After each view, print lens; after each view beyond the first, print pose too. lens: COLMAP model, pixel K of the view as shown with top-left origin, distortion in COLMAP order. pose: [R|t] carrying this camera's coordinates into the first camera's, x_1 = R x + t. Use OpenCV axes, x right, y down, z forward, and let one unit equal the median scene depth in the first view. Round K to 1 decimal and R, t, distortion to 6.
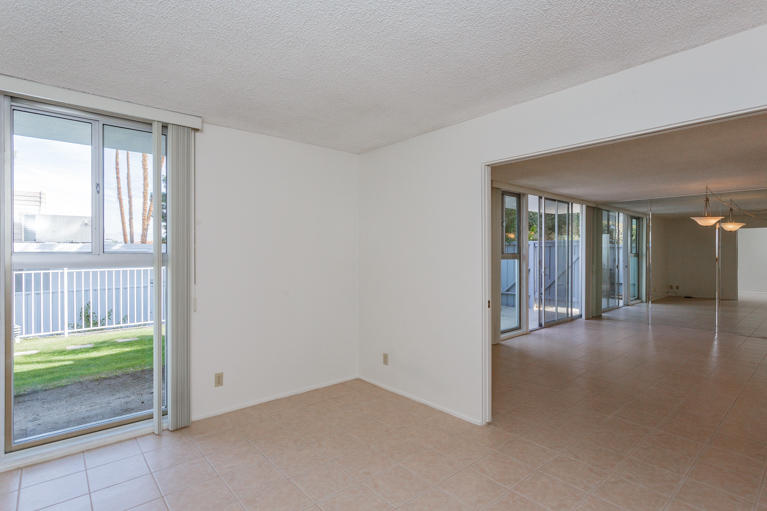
lens RADIAL K [[382.7, 0, 379.6], [0, 382.7, 246.1], [0, 0, 1]] dist [0.001135, 0.000592]
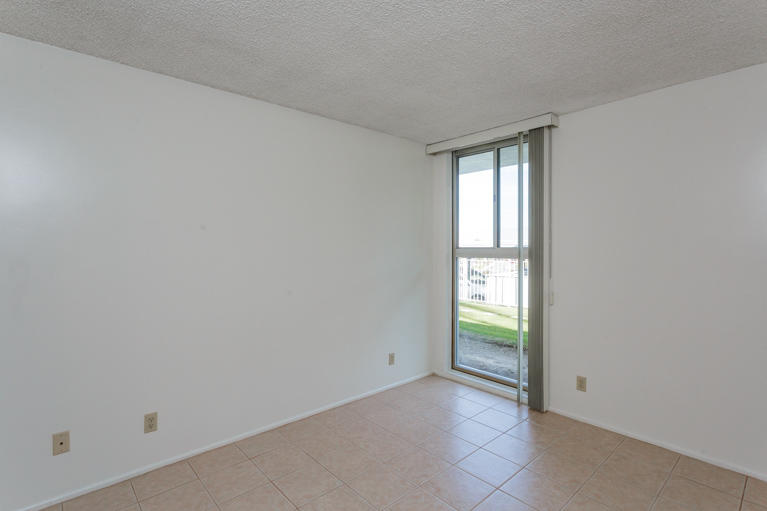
lens RADIAL K [[382.7, 0, 379.6], [0, 382.7, 246.1], [0, 0, 1]] dist [0.001135, 0.000592]
pose [[0.019827, 0.005754, -0.999787, 0.550140], [0.021267, 0.999755, 0.006176, -0.004197], [0.999577, -0.021385, 0.019699, 0.544378]]
